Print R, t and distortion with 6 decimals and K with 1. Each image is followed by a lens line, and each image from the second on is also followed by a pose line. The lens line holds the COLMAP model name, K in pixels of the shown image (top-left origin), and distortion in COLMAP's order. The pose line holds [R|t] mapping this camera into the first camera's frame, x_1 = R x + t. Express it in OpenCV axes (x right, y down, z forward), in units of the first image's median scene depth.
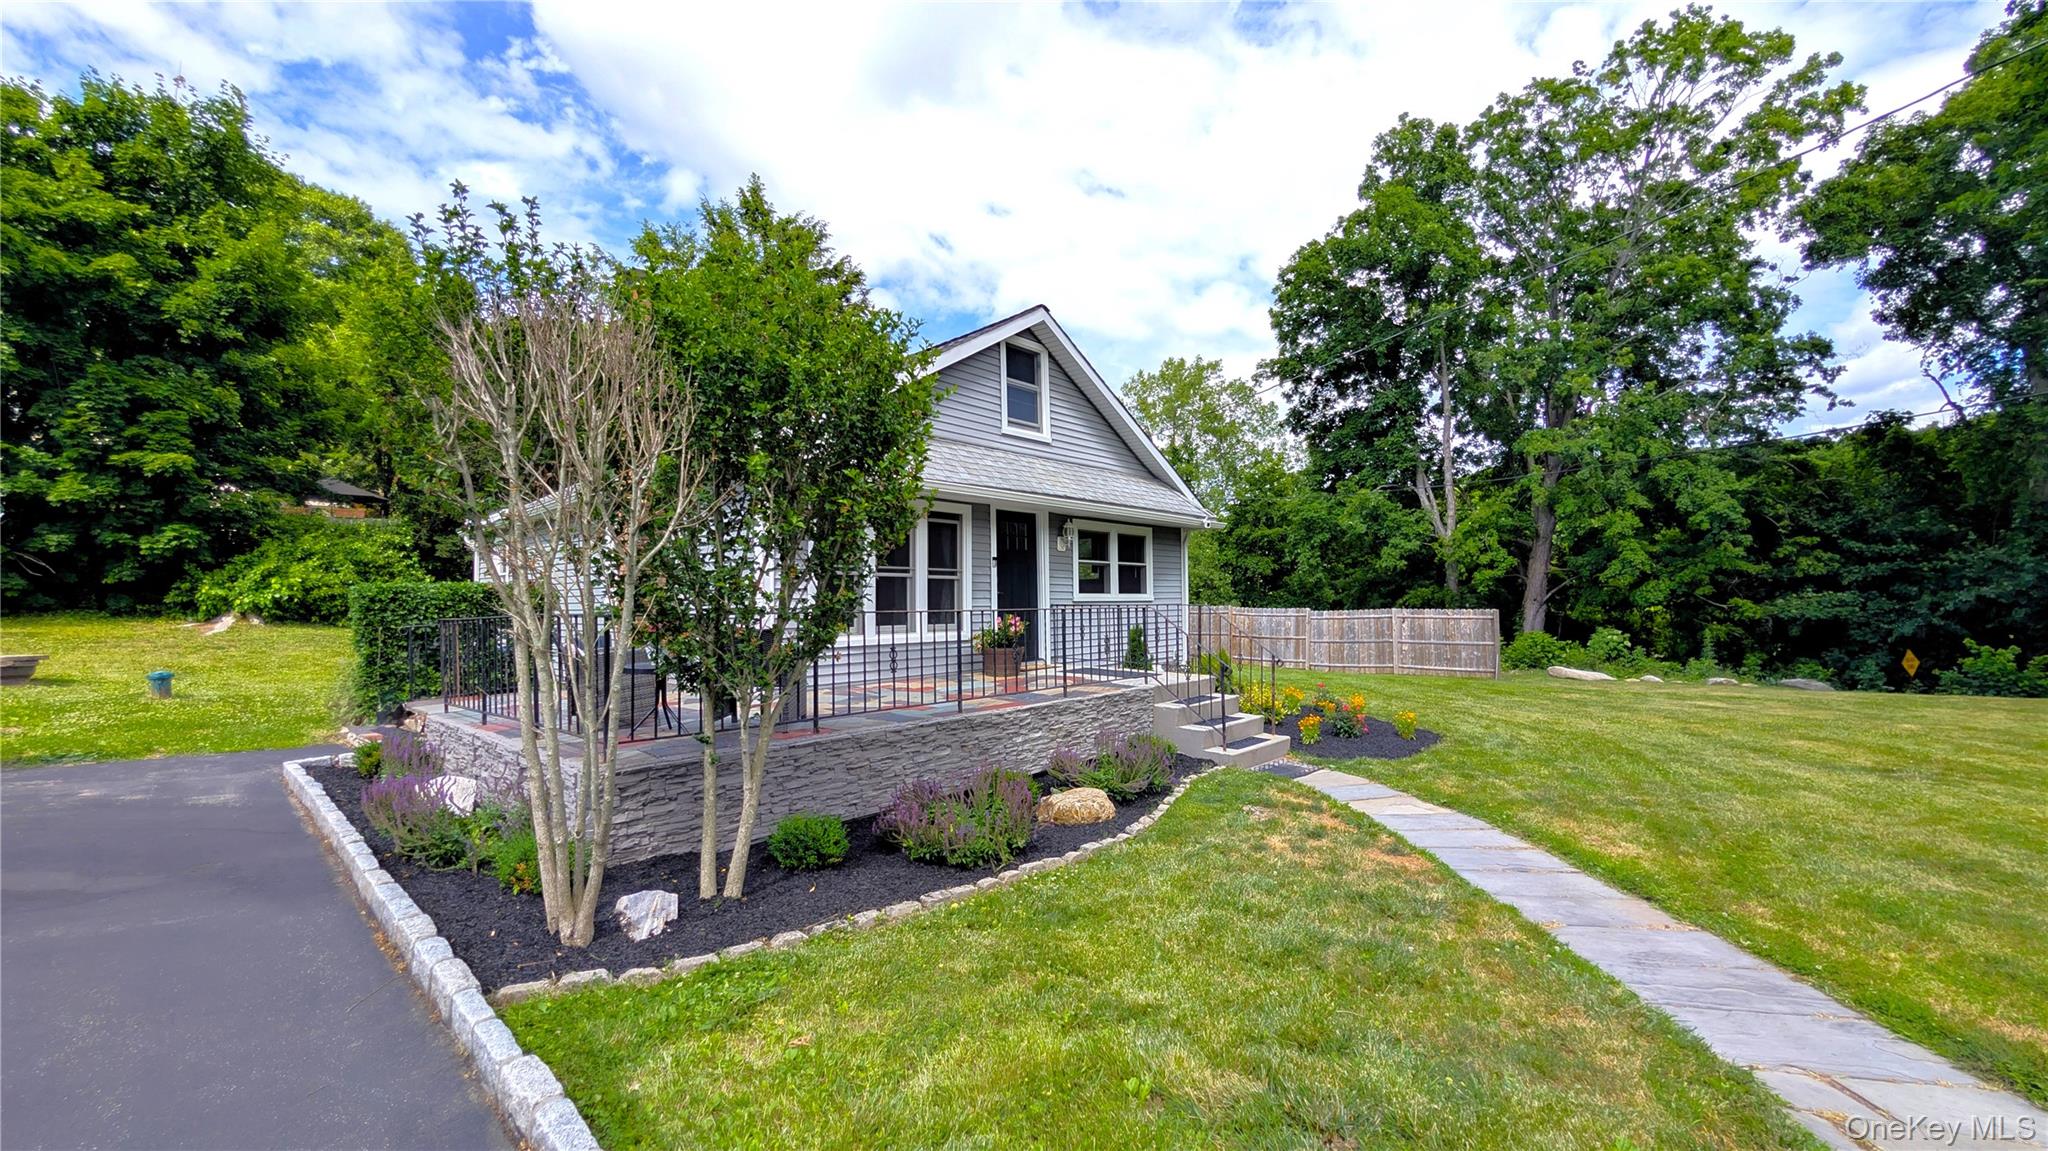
lens RADIAL K [[770.3, 0, 1020.1], [0, 770.3, 584.4], [0, 0, 1]] dist [0.002292, 0.000201]
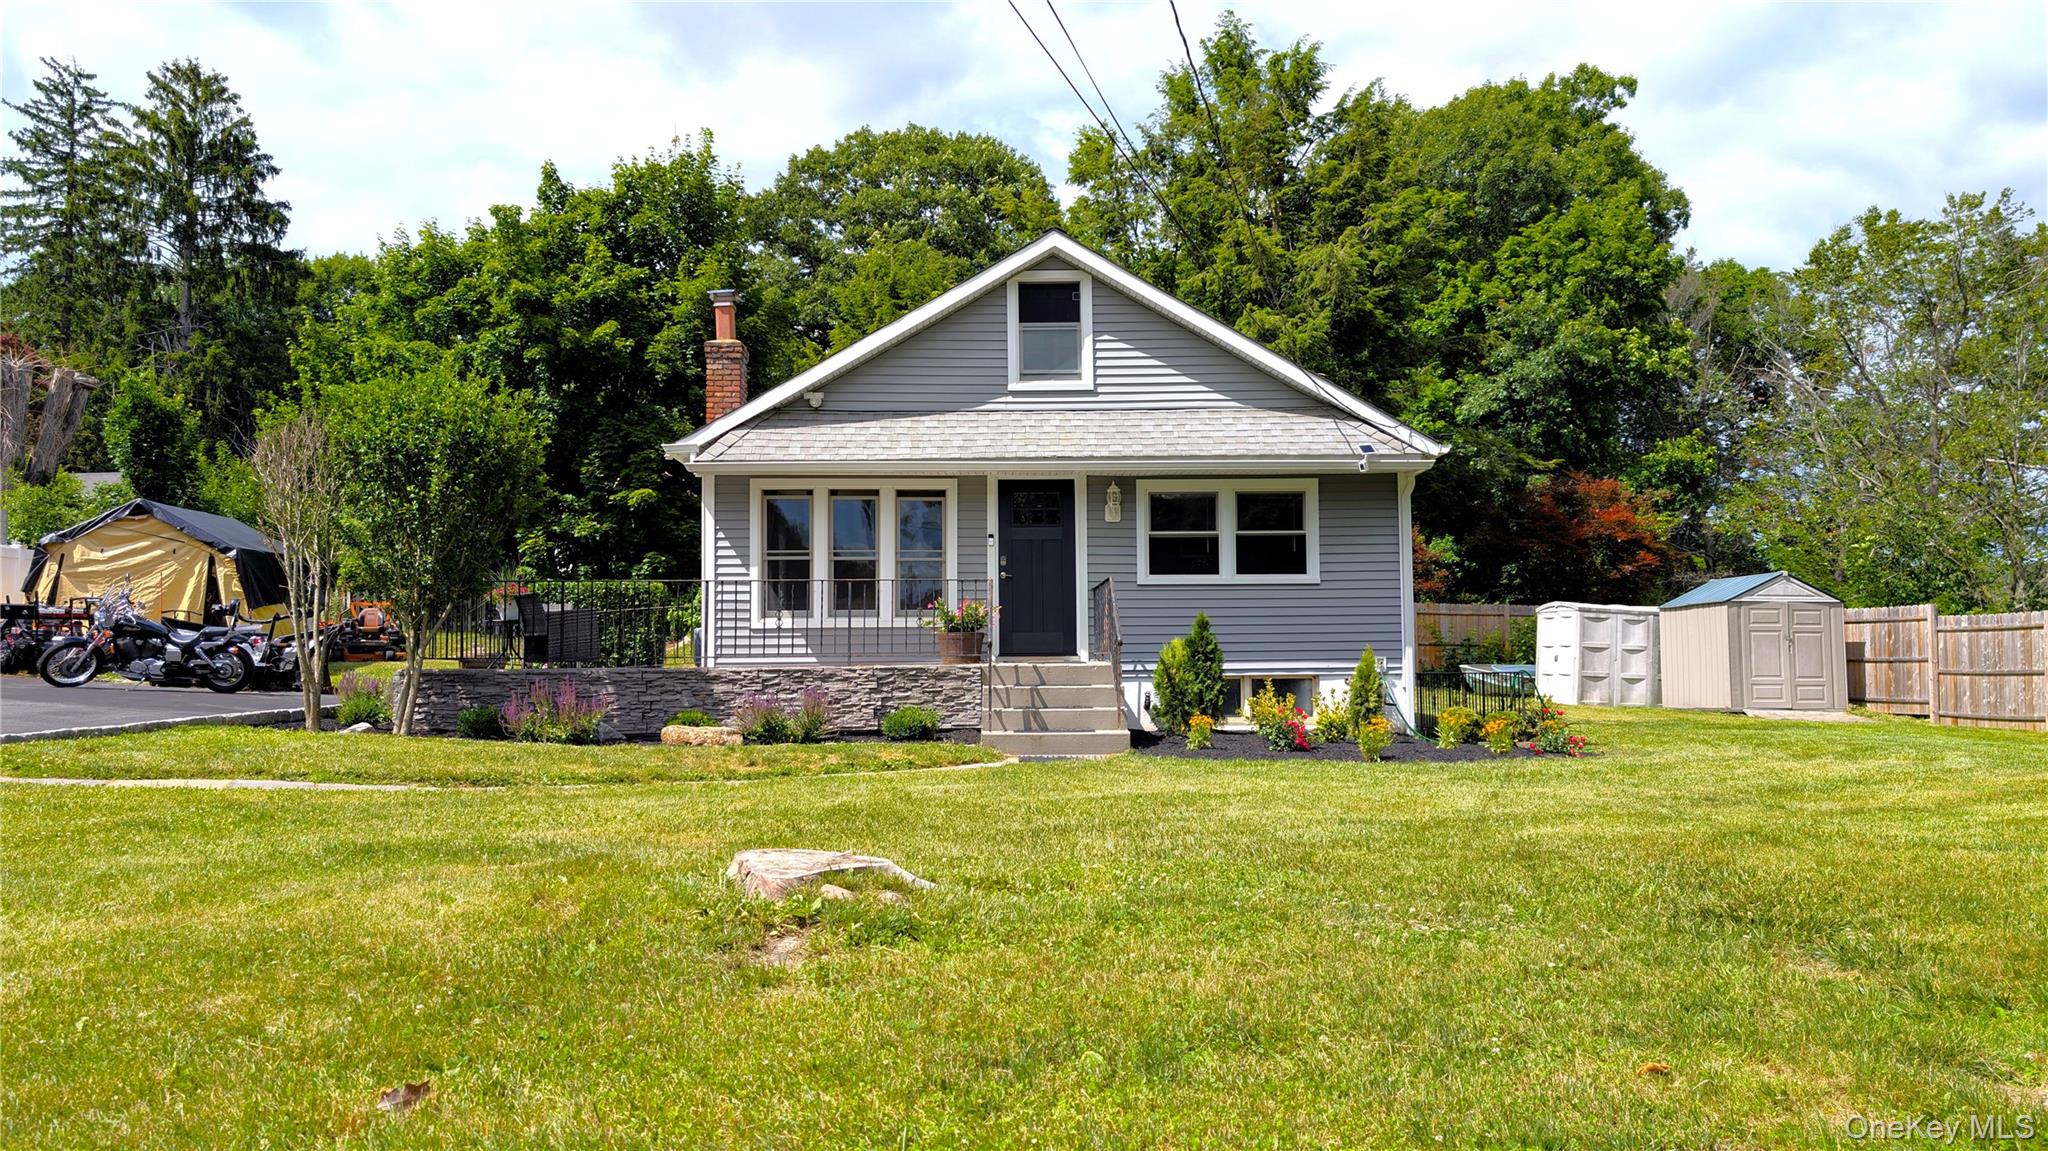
lens RADIAL K [[1472.1, 0, 1024.0], [0, 1472.1, 575.5], [0, 0, 1]] dist [0.020110, -0.008339]
pose [[0.691732, -0.043104, -0.720867, 0.929687], [0.017585, 0.998926, -0.042856, 0.064857], [0.721940, 0.016969, 0.691747, -0.100374]]
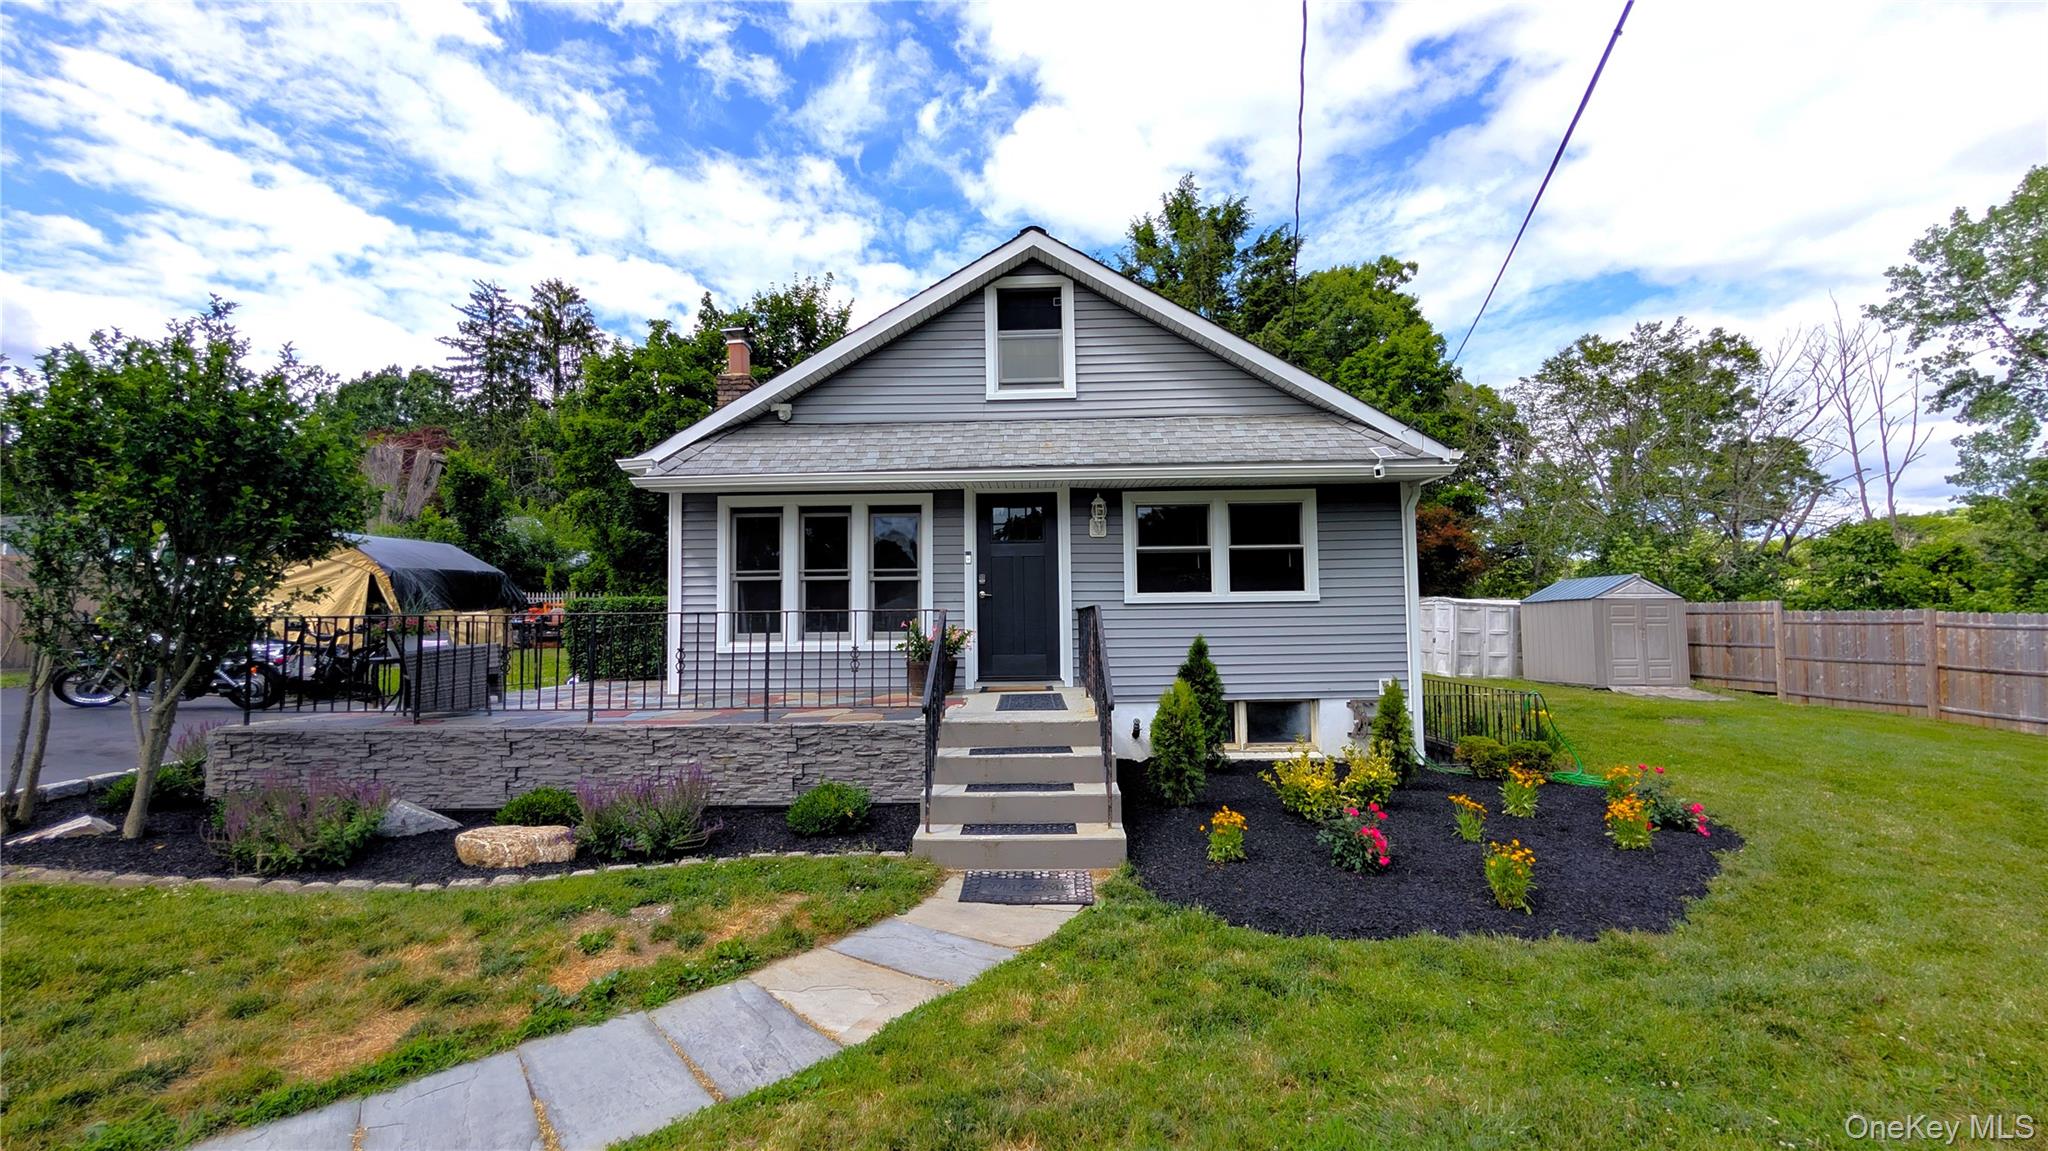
lens RADIAL K [[770.3, 0, 1020.1], [0, 770.3, 584.4], [0, 0, 1]] dist [0.002292, 0.000201]
pose [[0.664149, -0.035785, -0.746744, 0.481940], [0.024764, 0.999359, -0.025866, 0.017471], [0.747190, -0.001314, 0.664609, 0.381609]]
